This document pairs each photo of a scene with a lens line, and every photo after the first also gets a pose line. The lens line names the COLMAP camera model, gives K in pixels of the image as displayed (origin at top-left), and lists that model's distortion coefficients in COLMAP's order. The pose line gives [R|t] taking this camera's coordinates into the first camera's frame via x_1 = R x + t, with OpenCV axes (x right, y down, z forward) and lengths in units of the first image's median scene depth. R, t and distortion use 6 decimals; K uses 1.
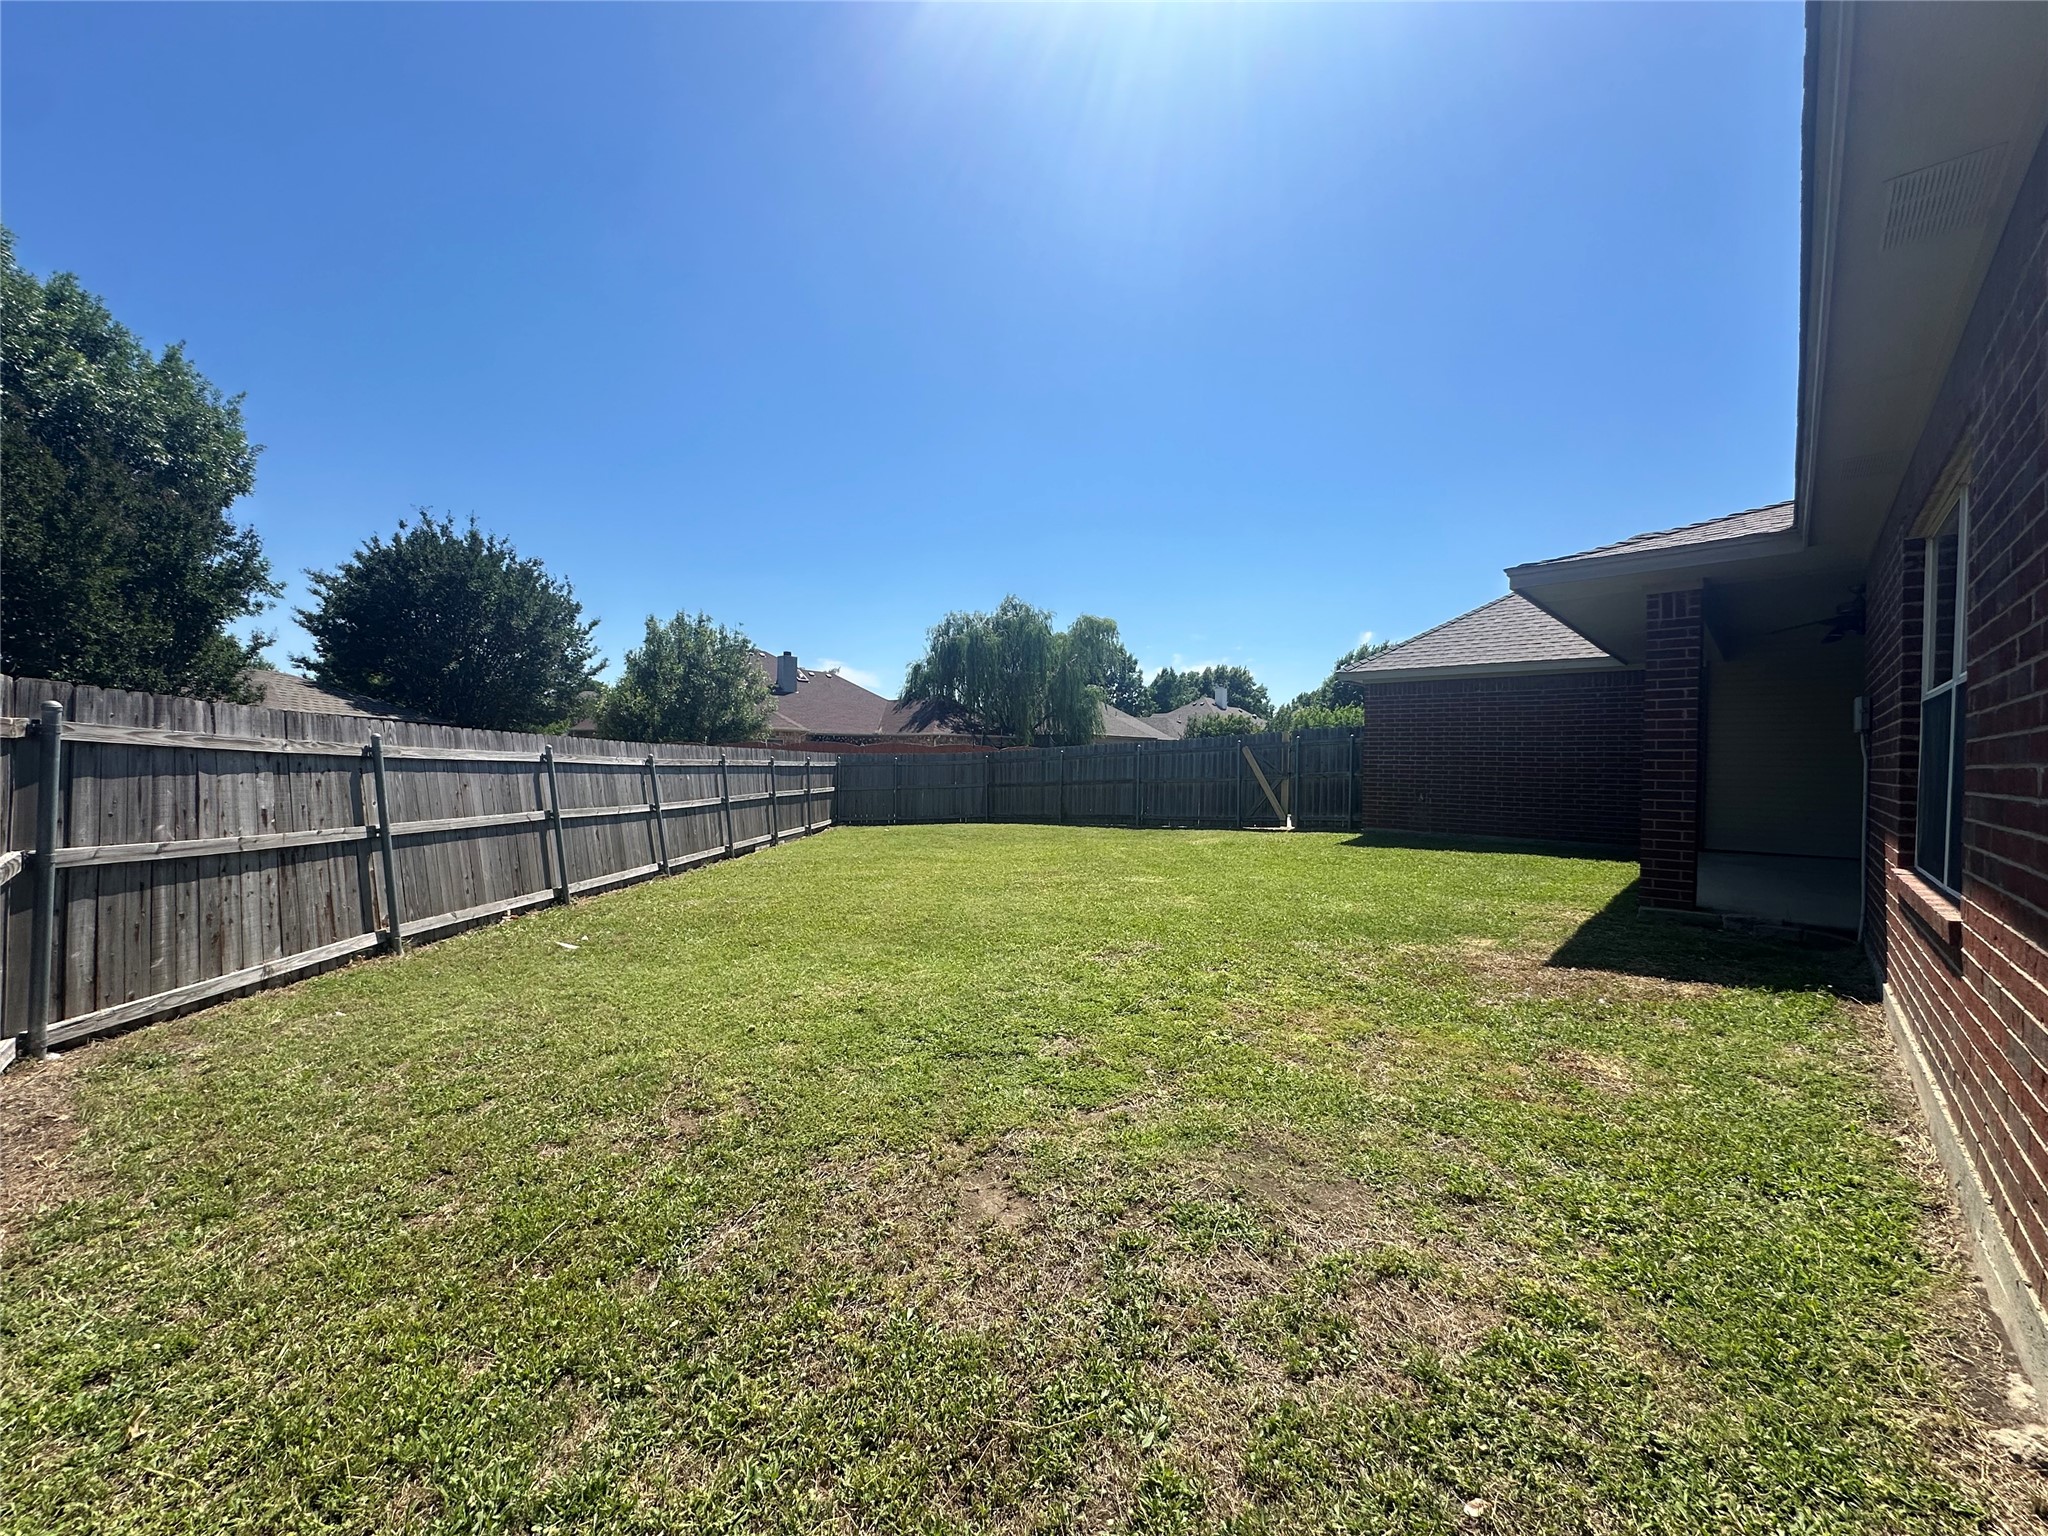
lens RADIAL K [[820.5, 0, 1024.0], [0, 820.5, 768.0], [0, 0, 1]] dist [0.001637, 0.000228]
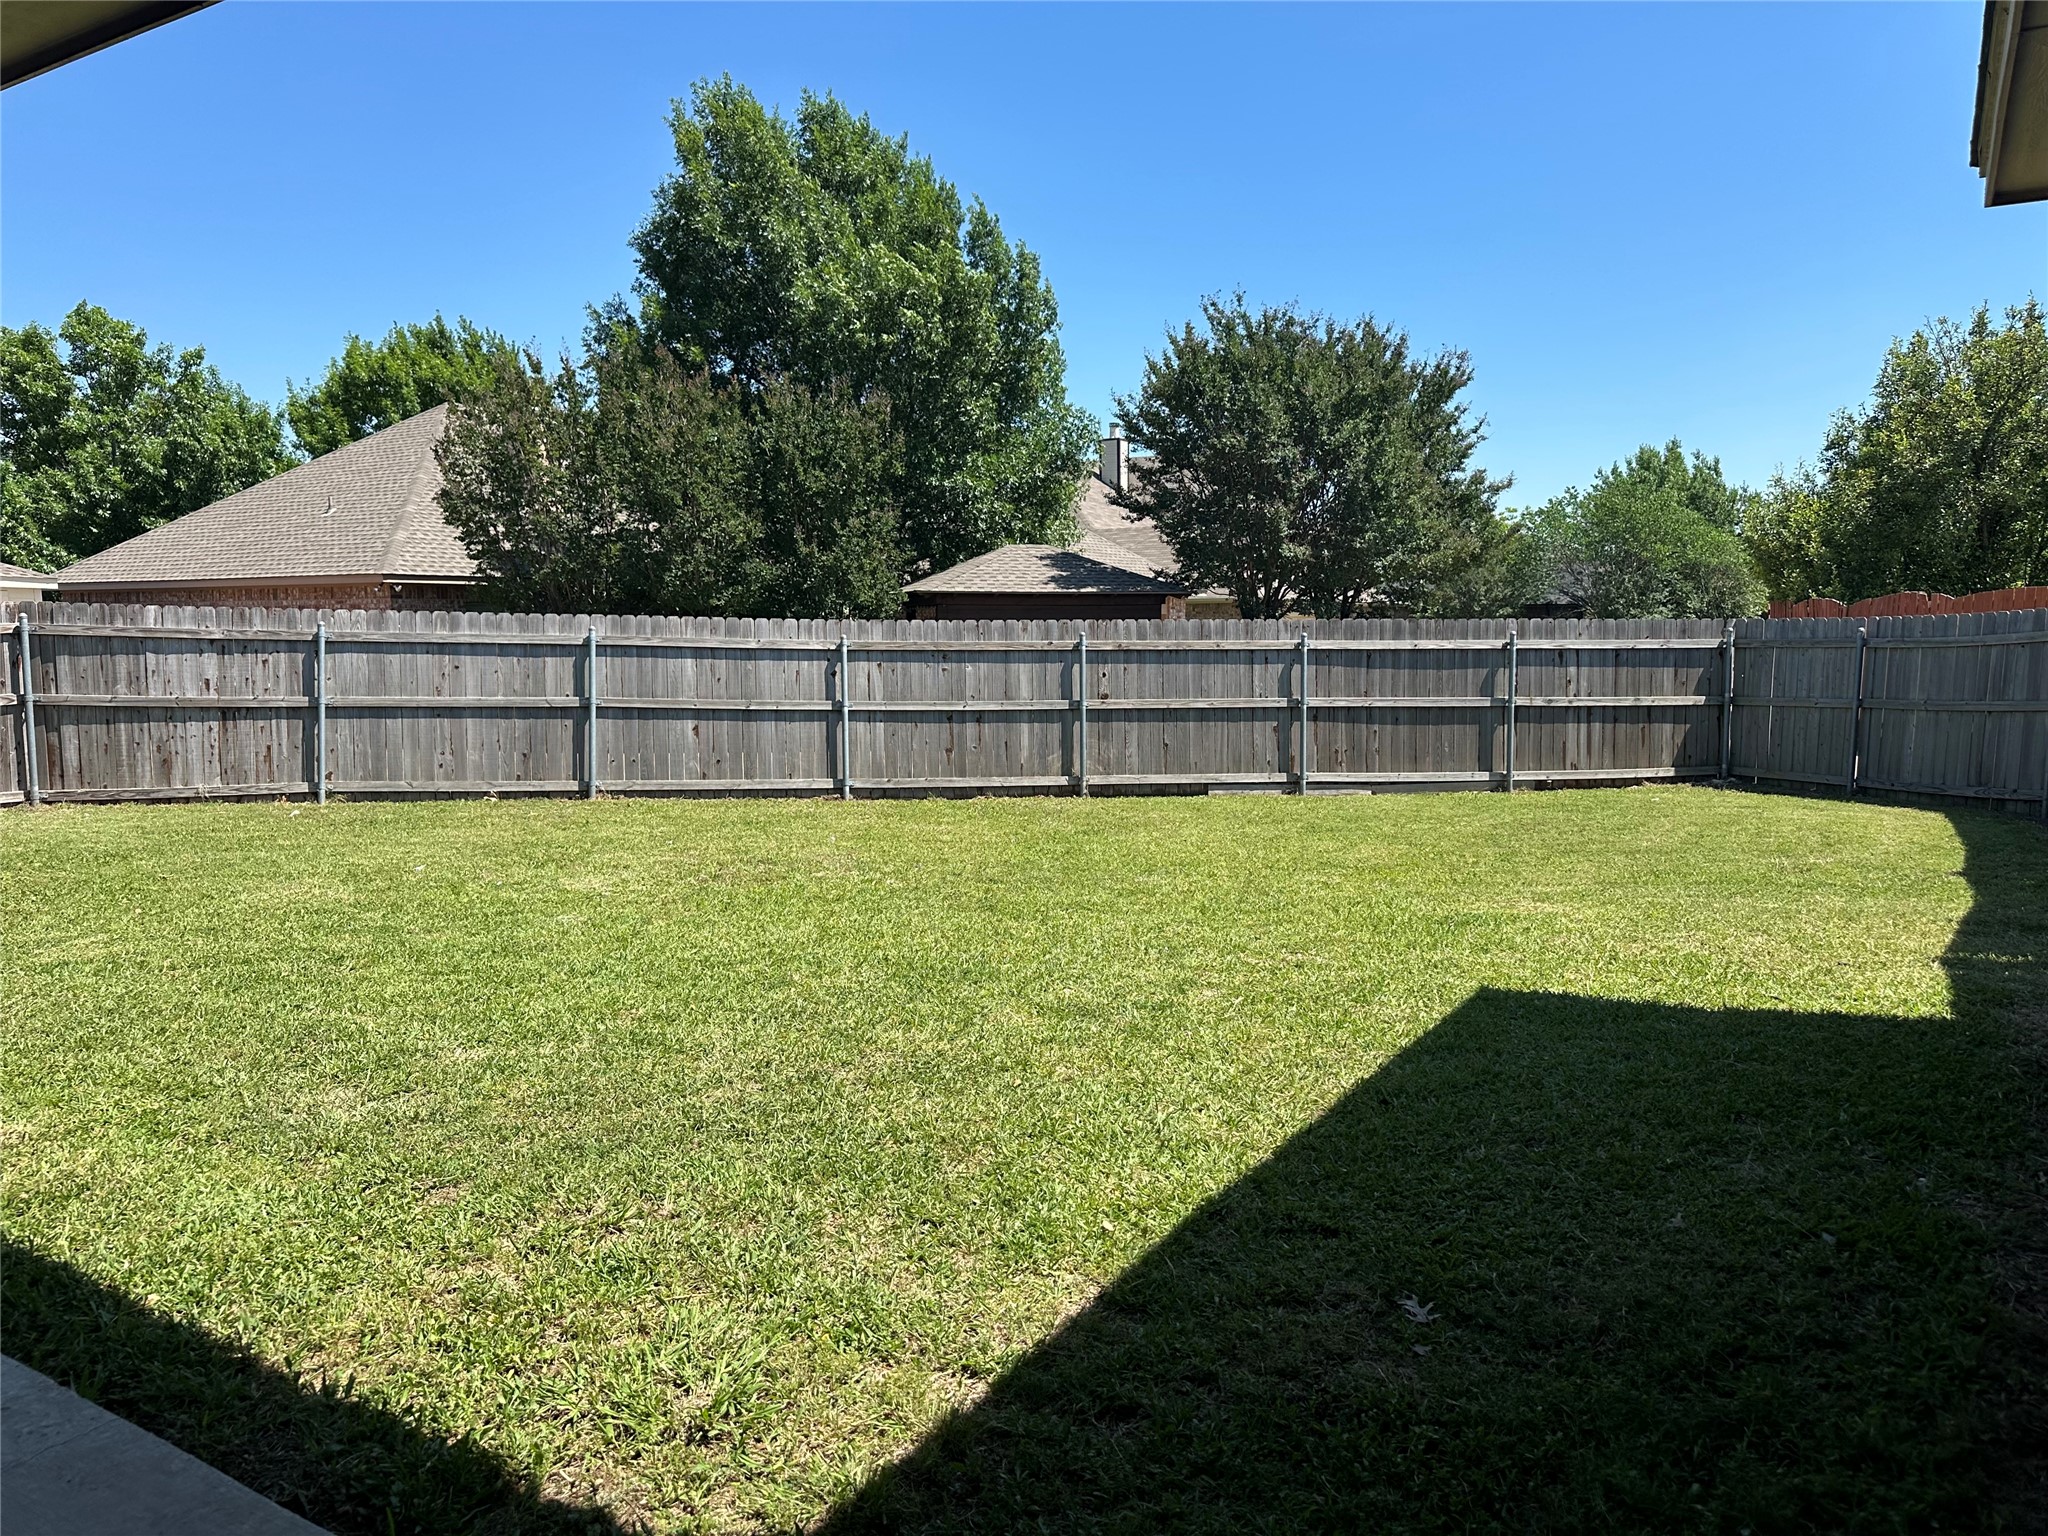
lens RADIAL K [[1445.7, 0, 1024.0], [0, 1445.7, 768.0], [0, 0, 1]] dist [0.034566, -0.002567]
pose [[0.196262, 0.081691, -0.977143, 1.855359], [-0.002778, 0.996566, 0.082757, -0.009695], [0.980548, -0.013528, 0.195815, 1.900433]]
